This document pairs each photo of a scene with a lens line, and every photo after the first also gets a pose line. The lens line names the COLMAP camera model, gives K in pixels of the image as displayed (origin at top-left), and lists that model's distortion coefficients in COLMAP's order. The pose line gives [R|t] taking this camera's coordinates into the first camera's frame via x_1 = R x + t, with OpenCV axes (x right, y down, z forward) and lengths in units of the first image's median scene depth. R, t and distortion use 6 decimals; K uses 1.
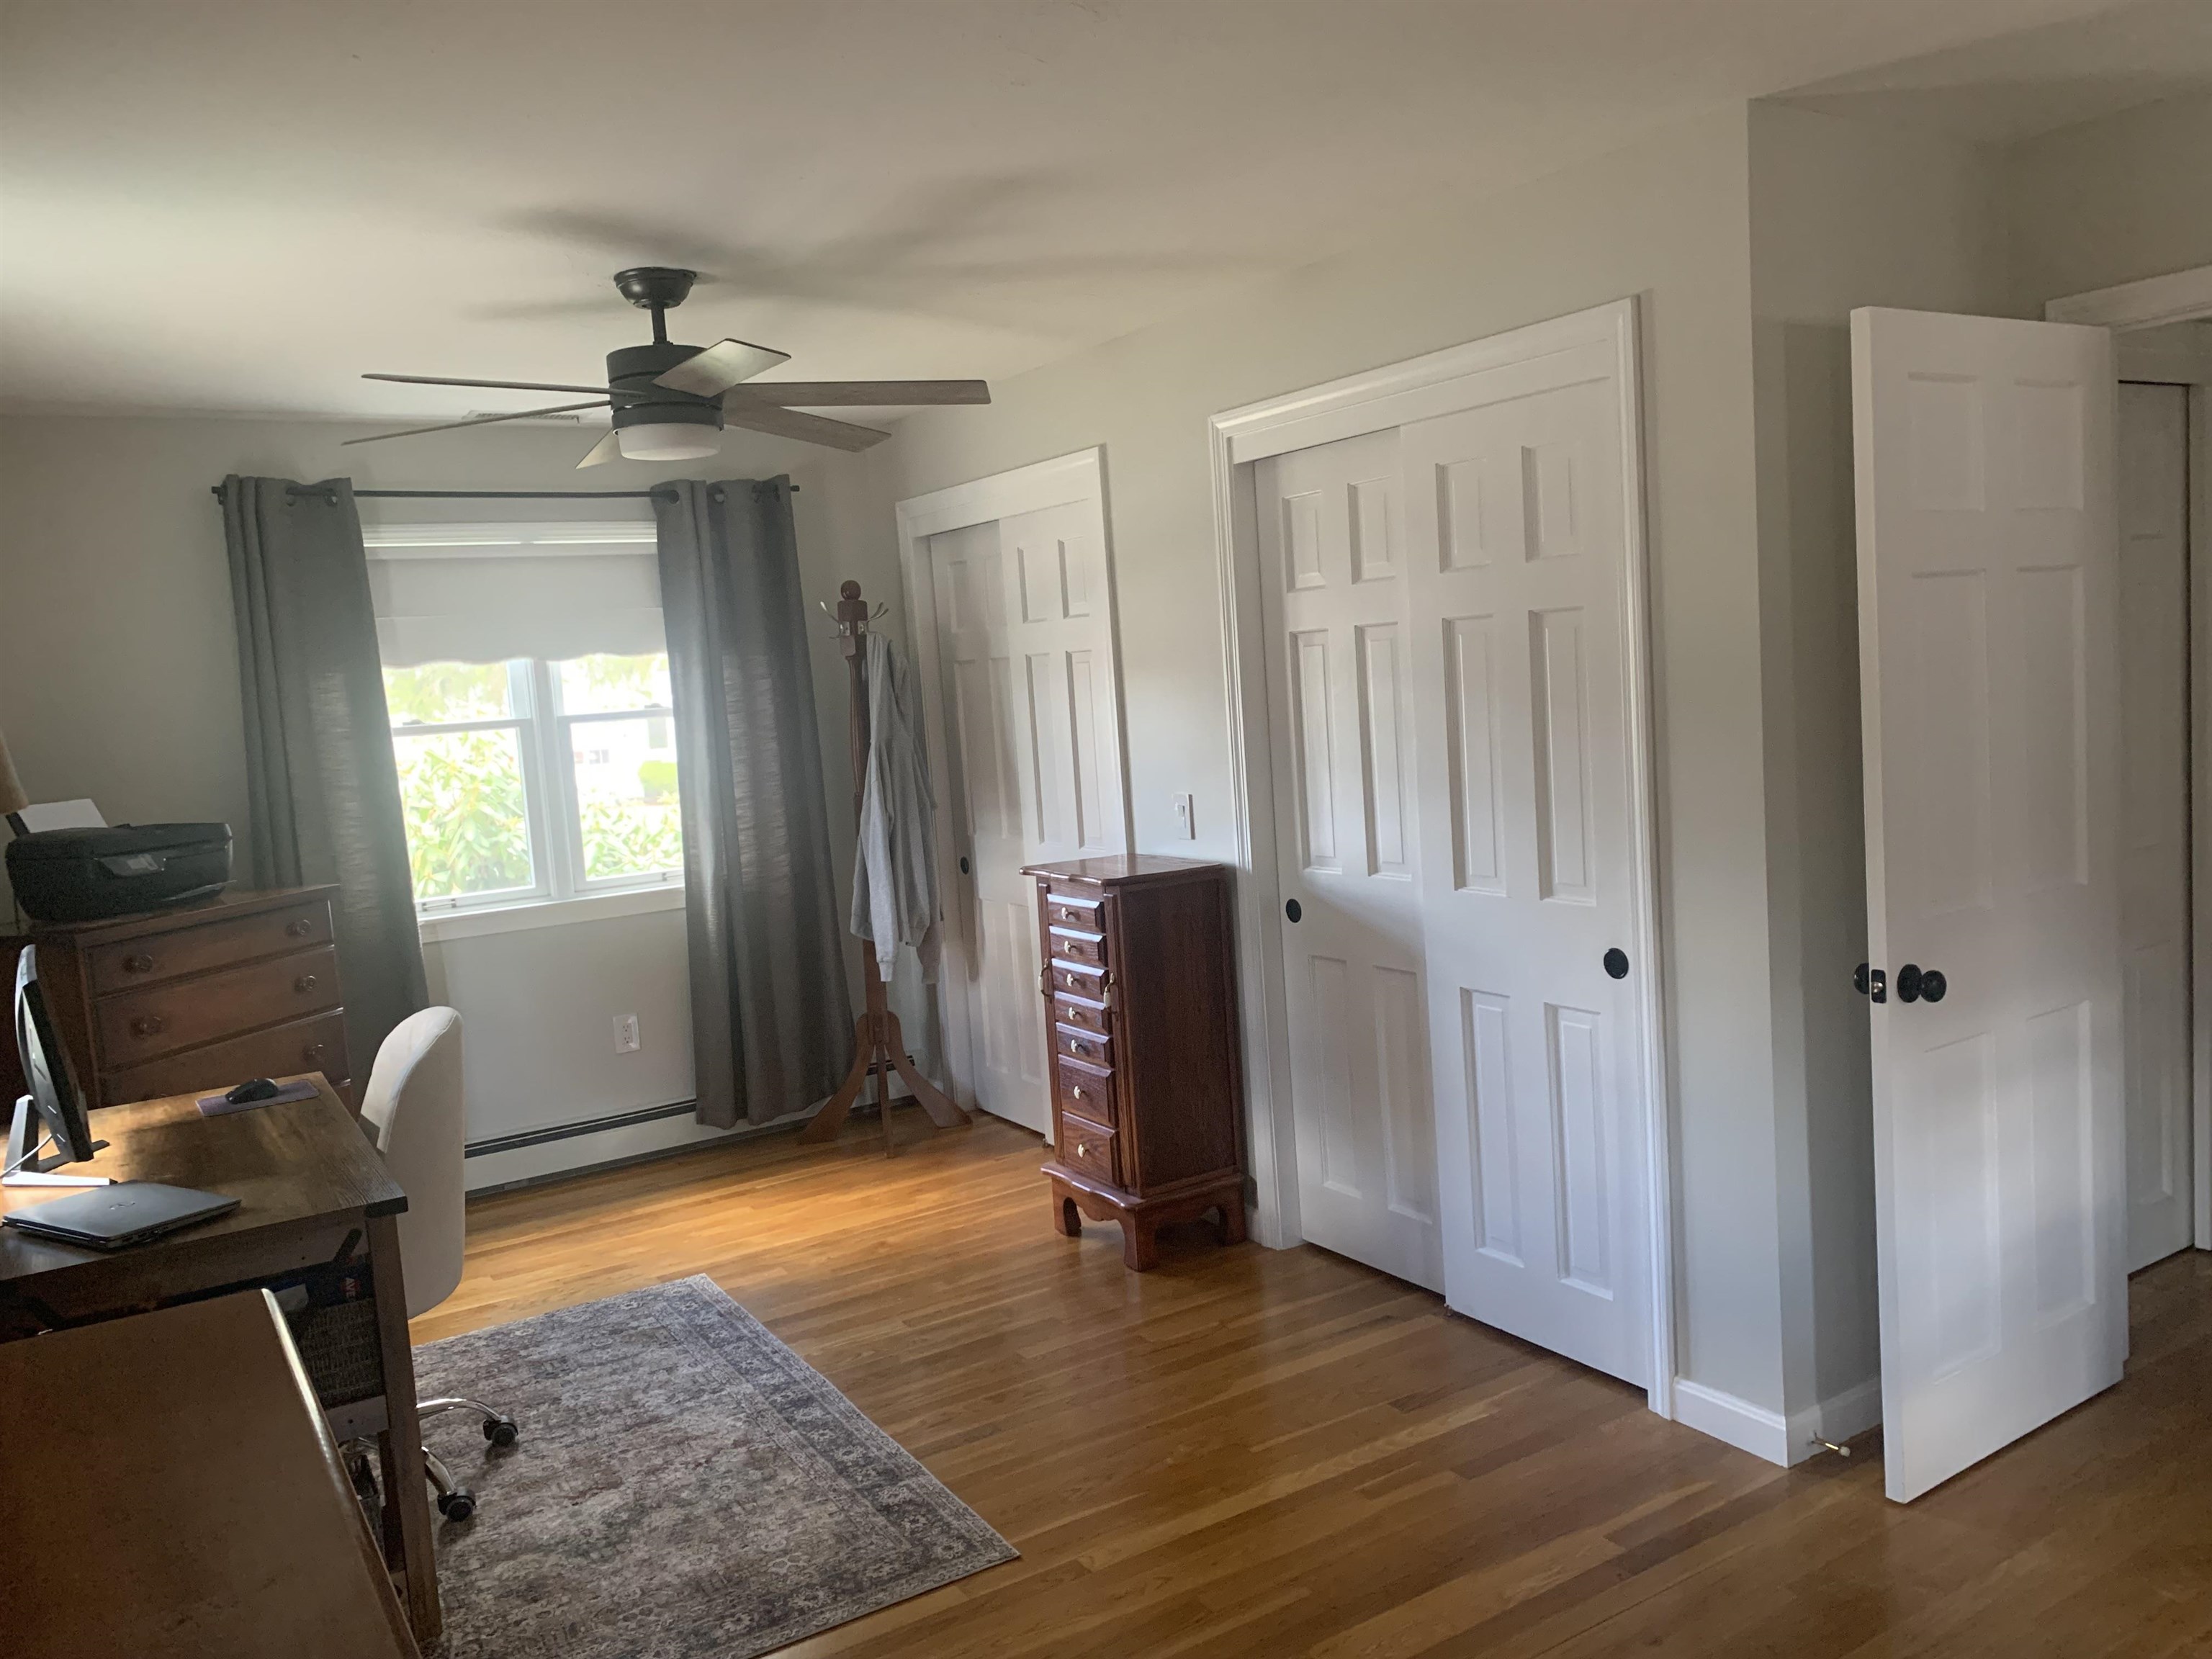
lens RADIAL K [[1703.7, 0, 1090.3], [0, 1703.7, 836.3], [0, 0, 1]] dist [0.099564, -0.119173]
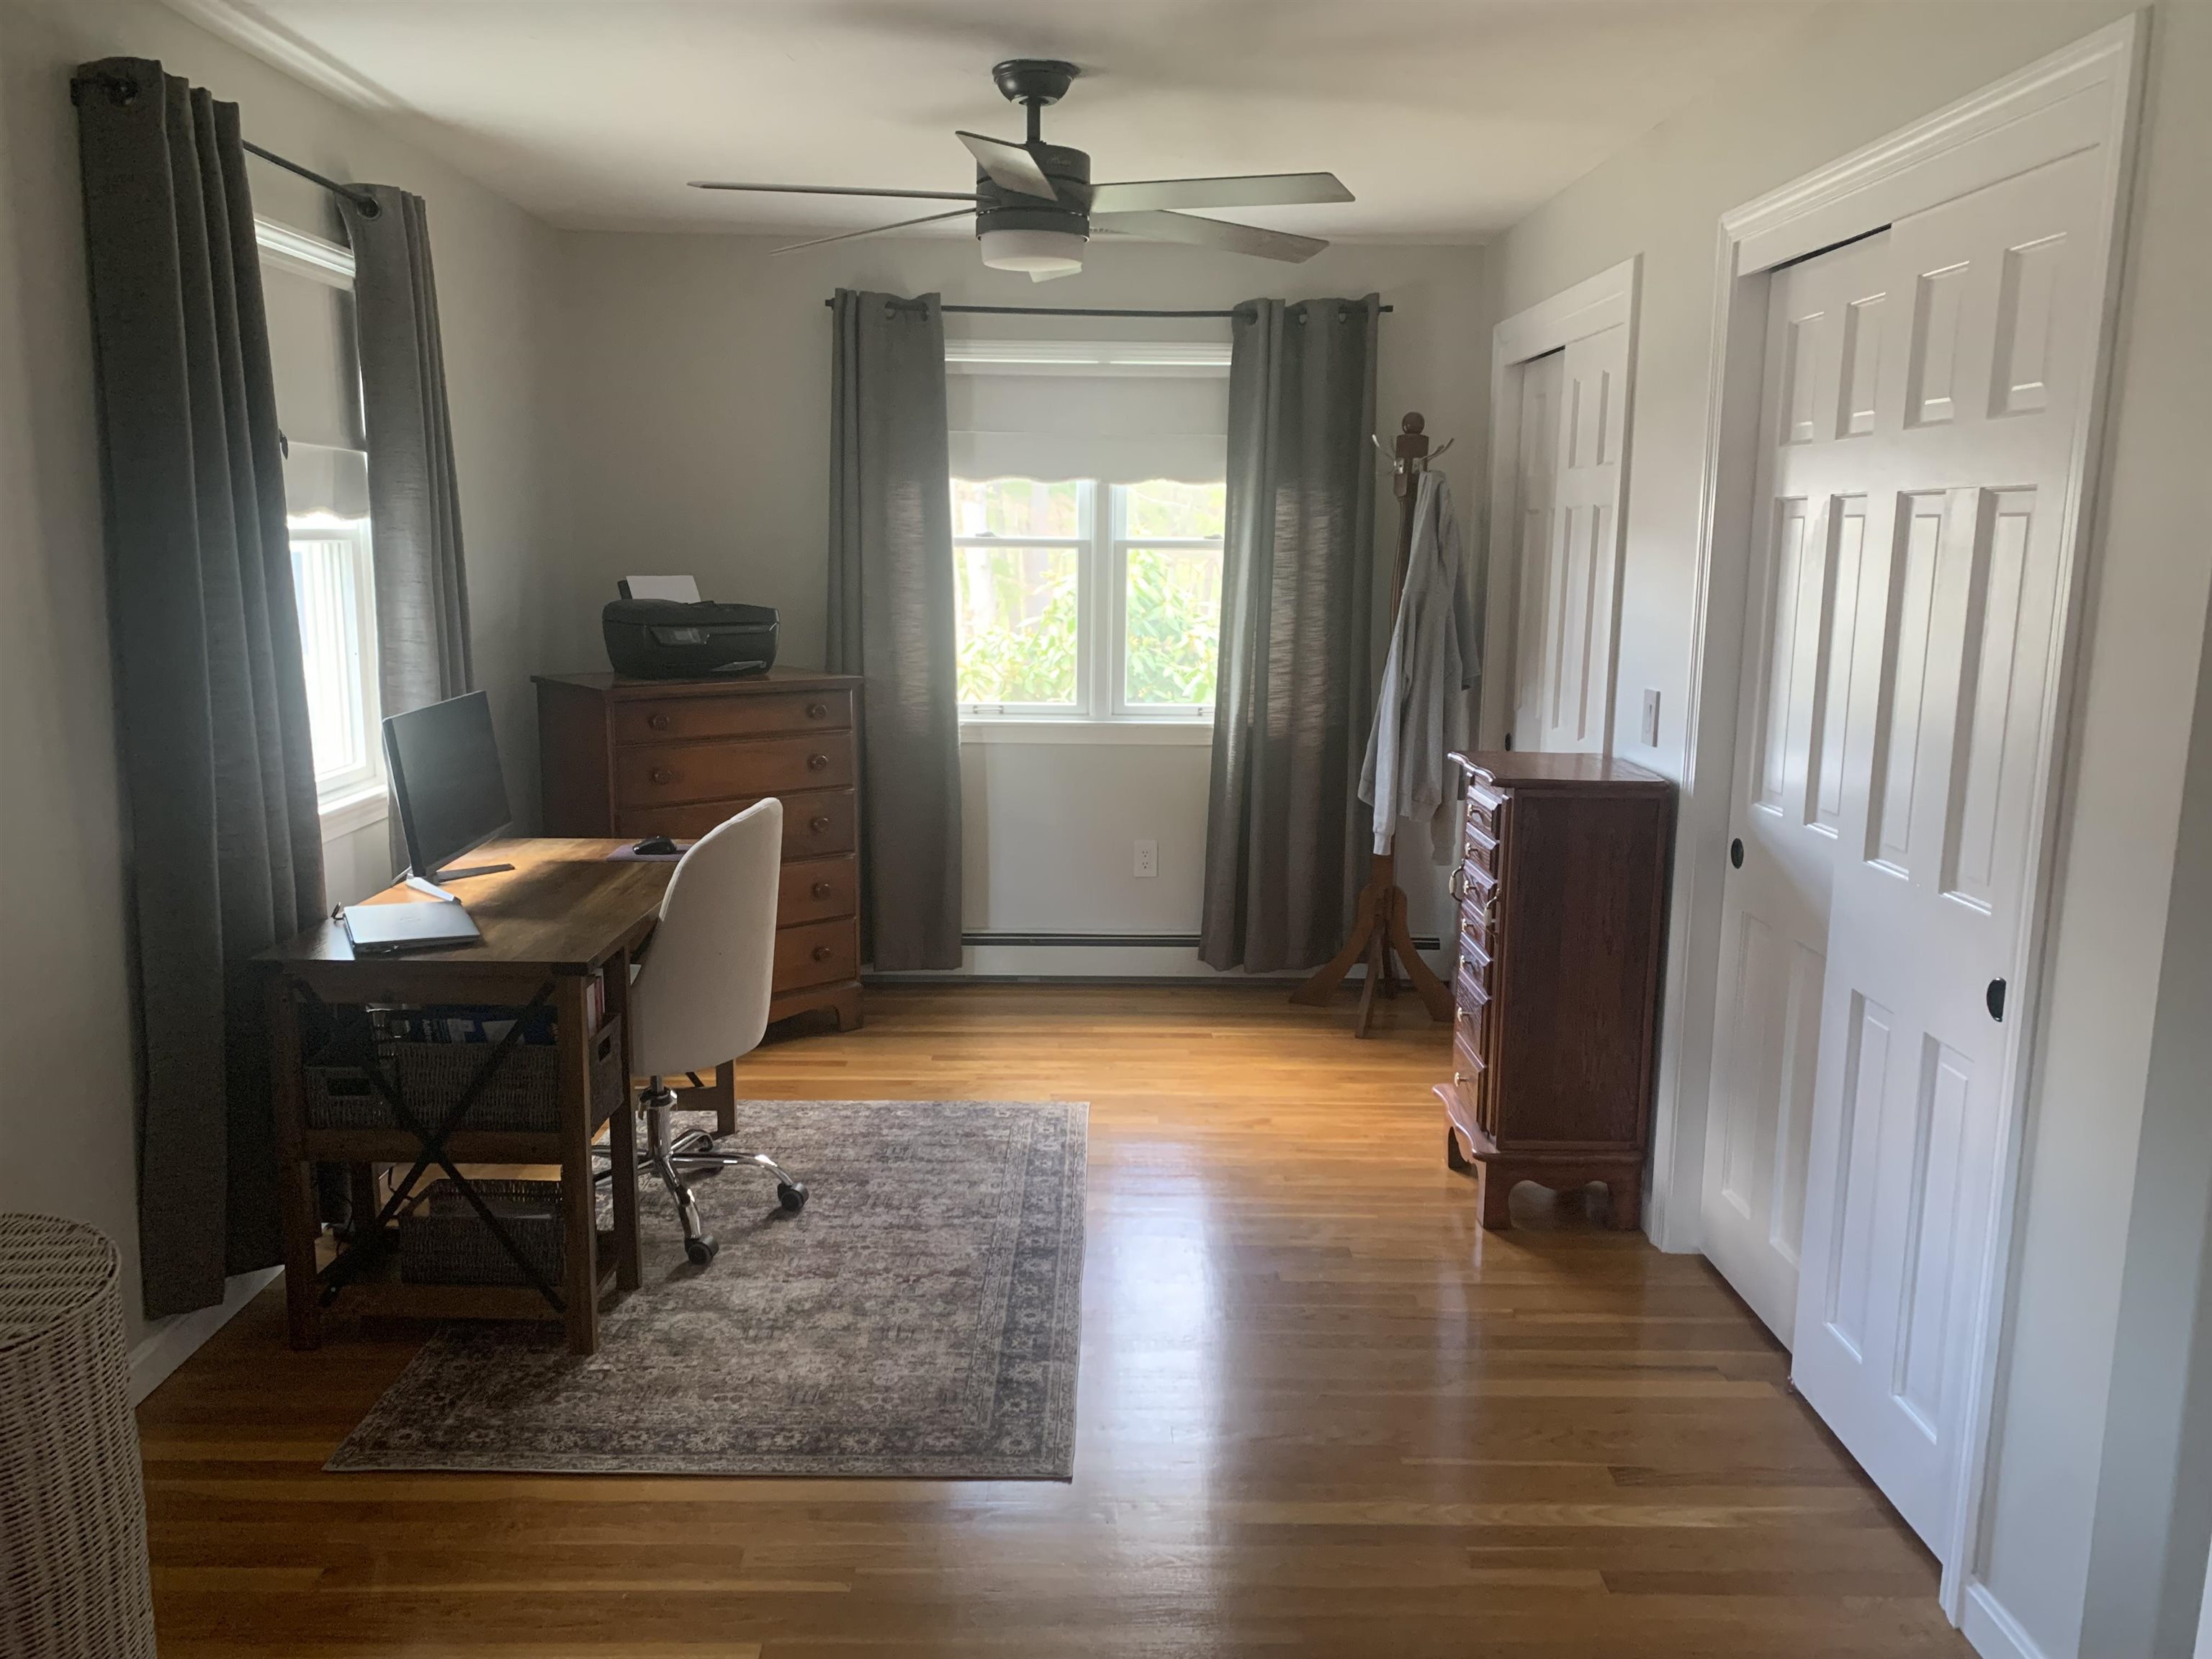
lens RADIAL K [[1691.9, 0, 1106.0], [0, 1691.9, 829.5], [0, 0, 1]] dist [0.129947, -0.113402]
pose [[0.856537, 0.167044, -0.488303, 0.244811], [-0.121588, 0.984851, 0.123631, -0.029529], [0.501558, -0.046523, 0.863872, 0.148538]]
